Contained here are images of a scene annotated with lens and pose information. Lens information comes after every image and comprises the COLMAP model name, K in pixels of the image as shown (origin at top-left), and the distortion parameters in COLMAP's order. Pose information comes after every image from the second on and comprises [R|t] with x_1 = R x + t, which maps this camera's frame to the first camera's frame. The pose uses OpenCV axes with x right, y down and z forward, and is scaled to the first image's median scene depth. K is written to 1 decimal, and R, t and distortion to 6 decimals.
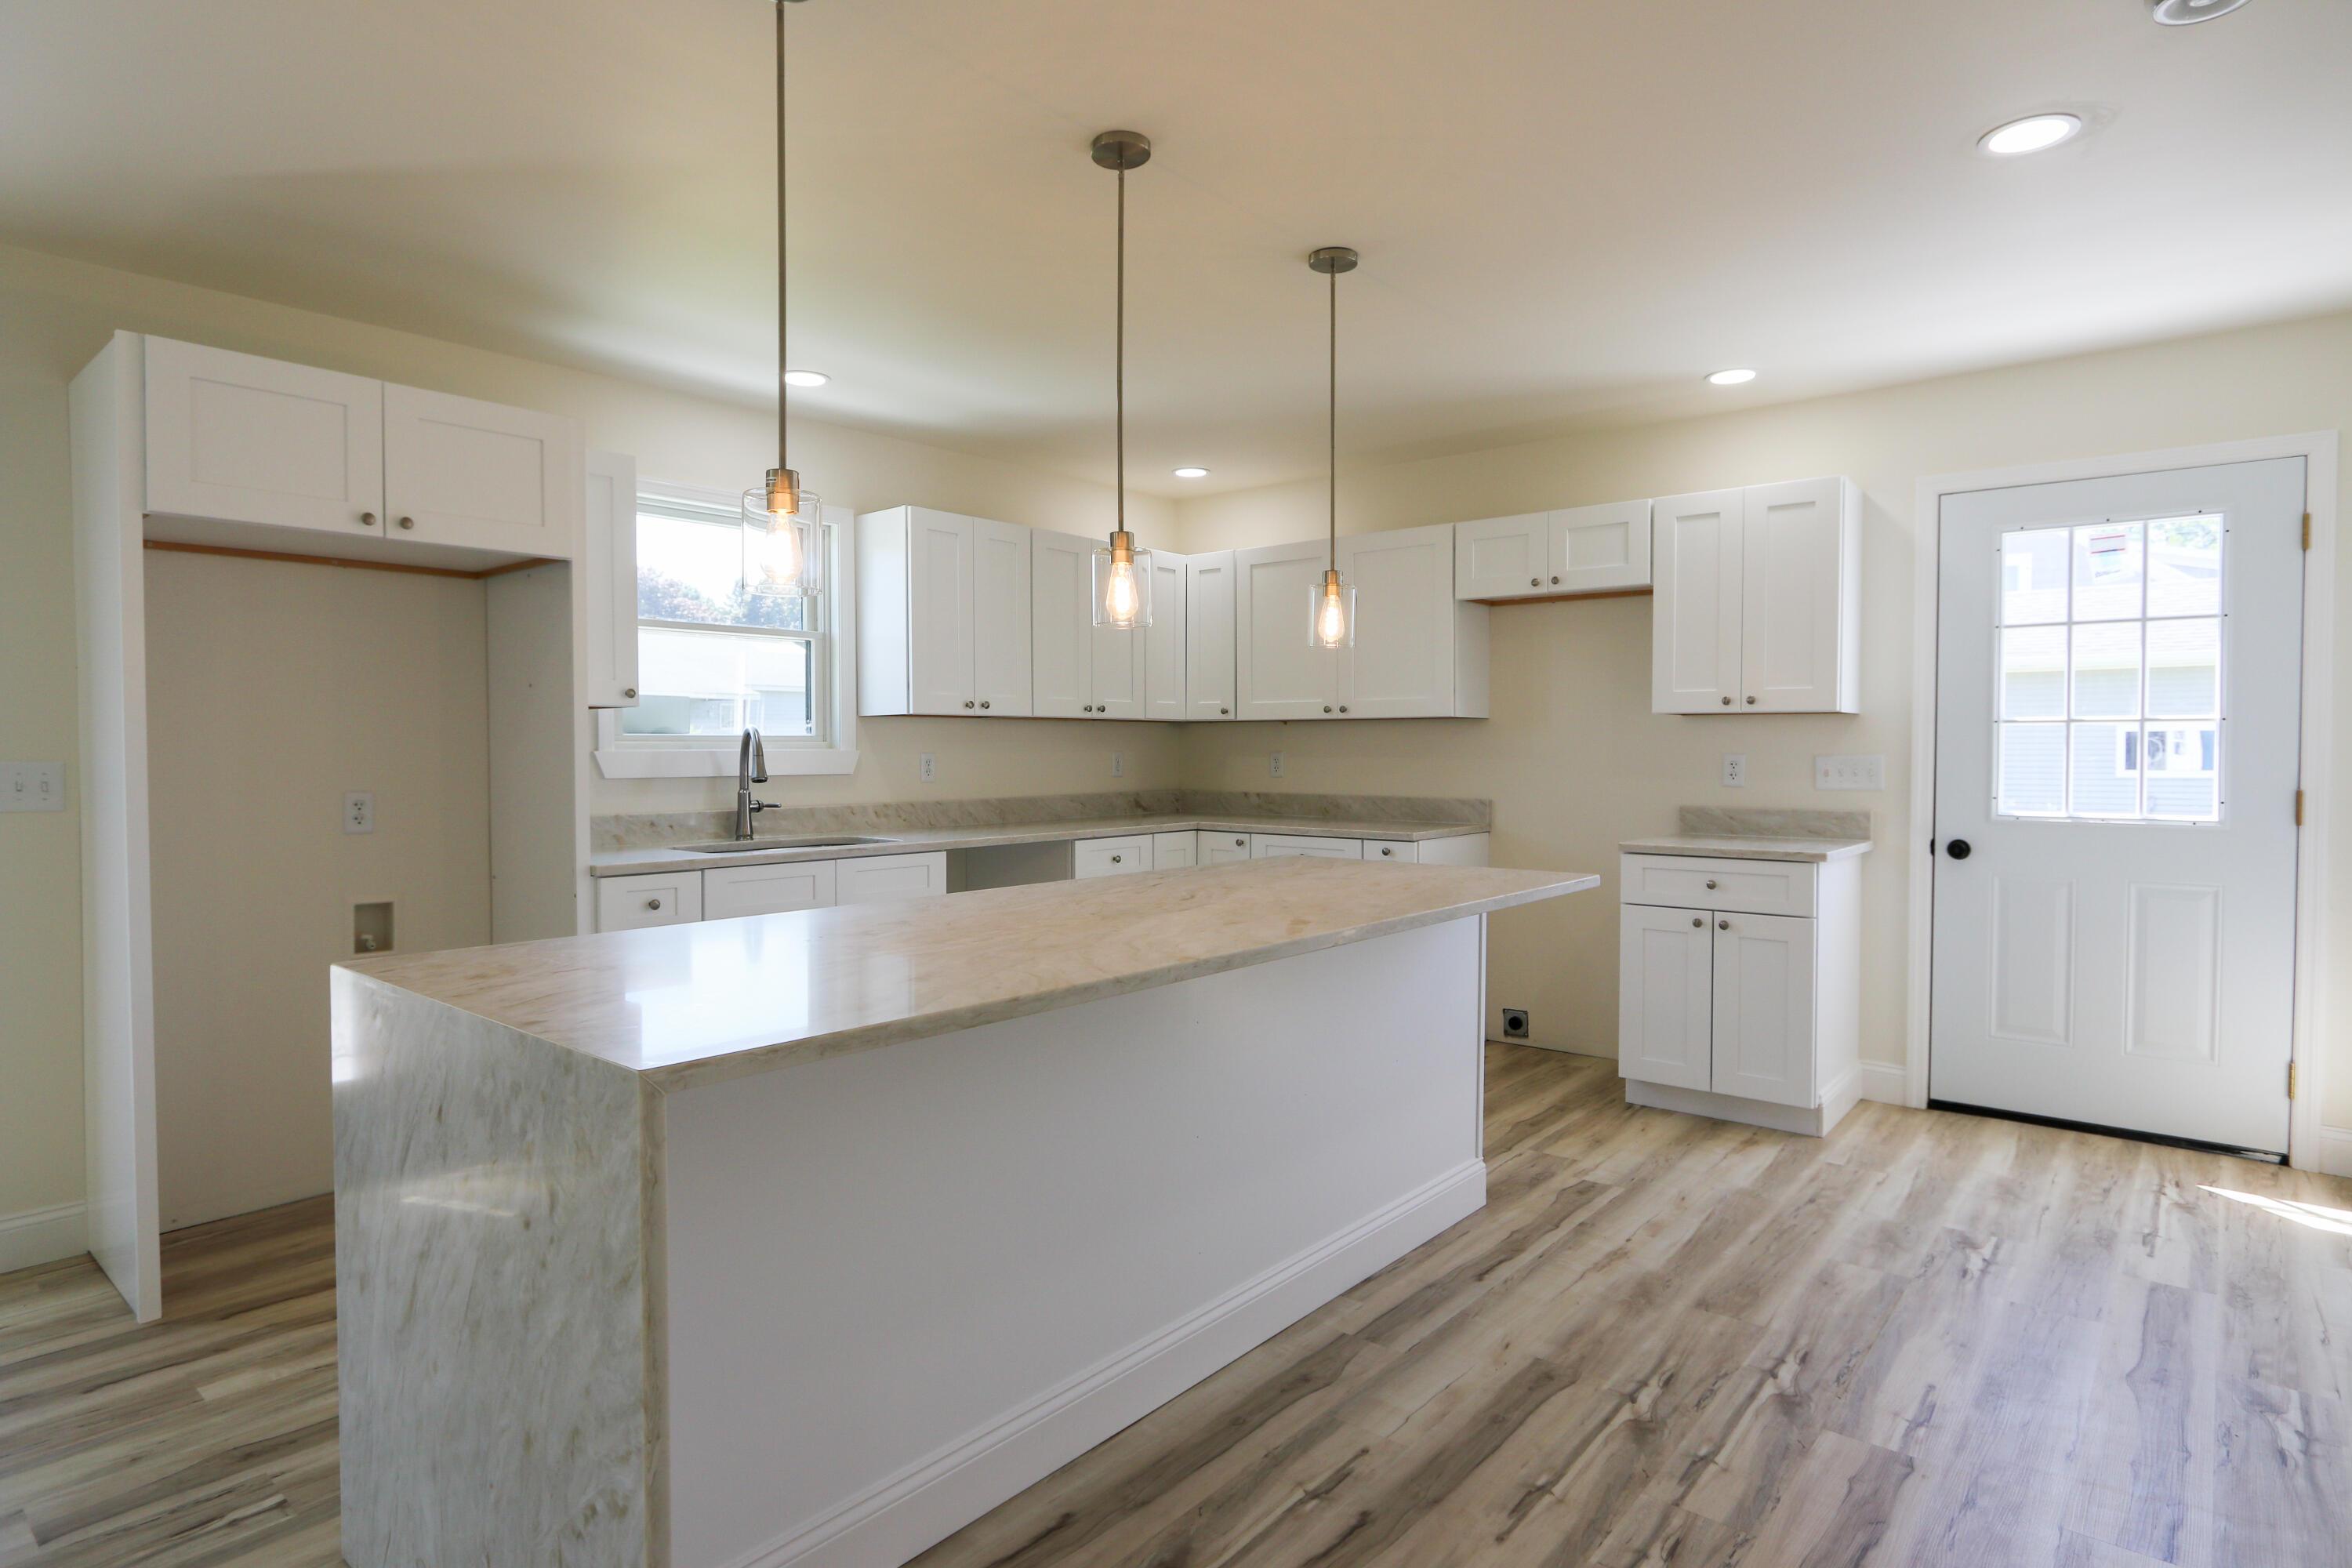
lens RADIAL K [[1254.0, 0, 1168.6], [0, 1254.0, 781.0], [0, 0, 1]] dist [-0.017587, 0.004976]
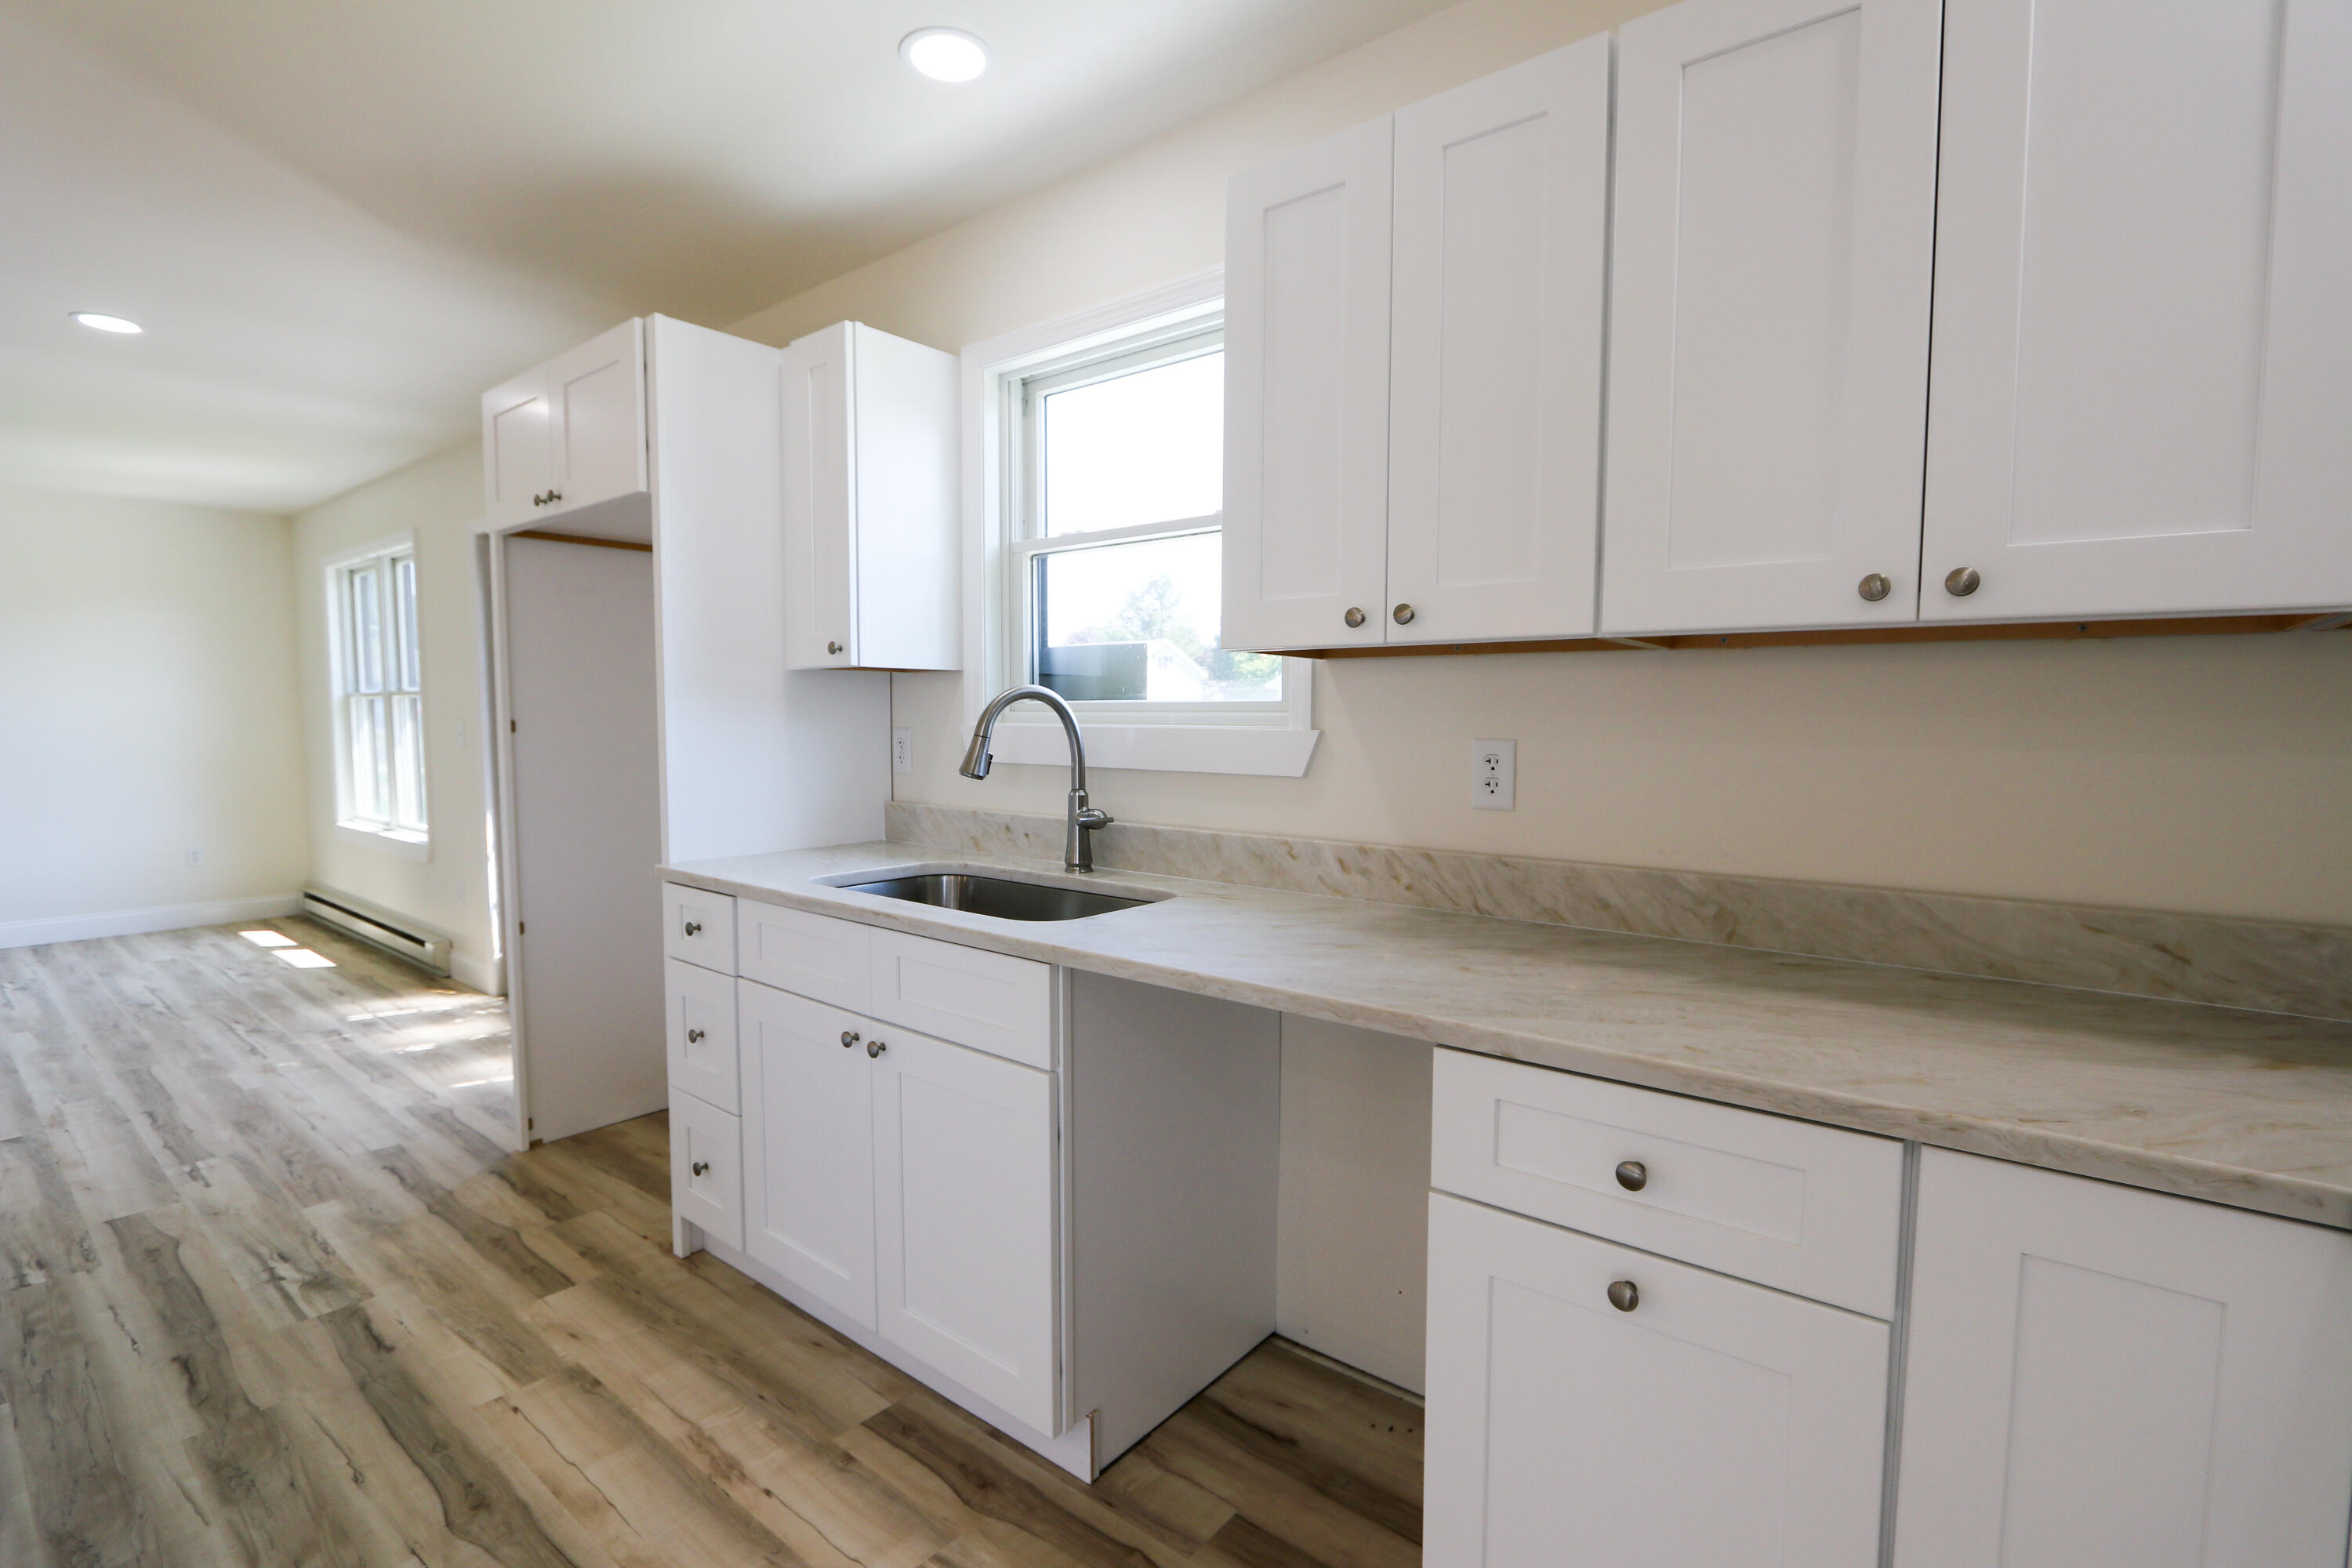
lens RADIAL K [[1082.3, 0, 1171.1], [0, 1082.3, 784.8], [0, 0, 1]] dist [-0.020426, 0.003382]
pose [[0.021548, 0.067958, -0.997455, 0.191592], [-0.029923, 0.997284, 0.067300, -0.032612], [0.999320, 0.028396, 0.023523, 1.012941]]
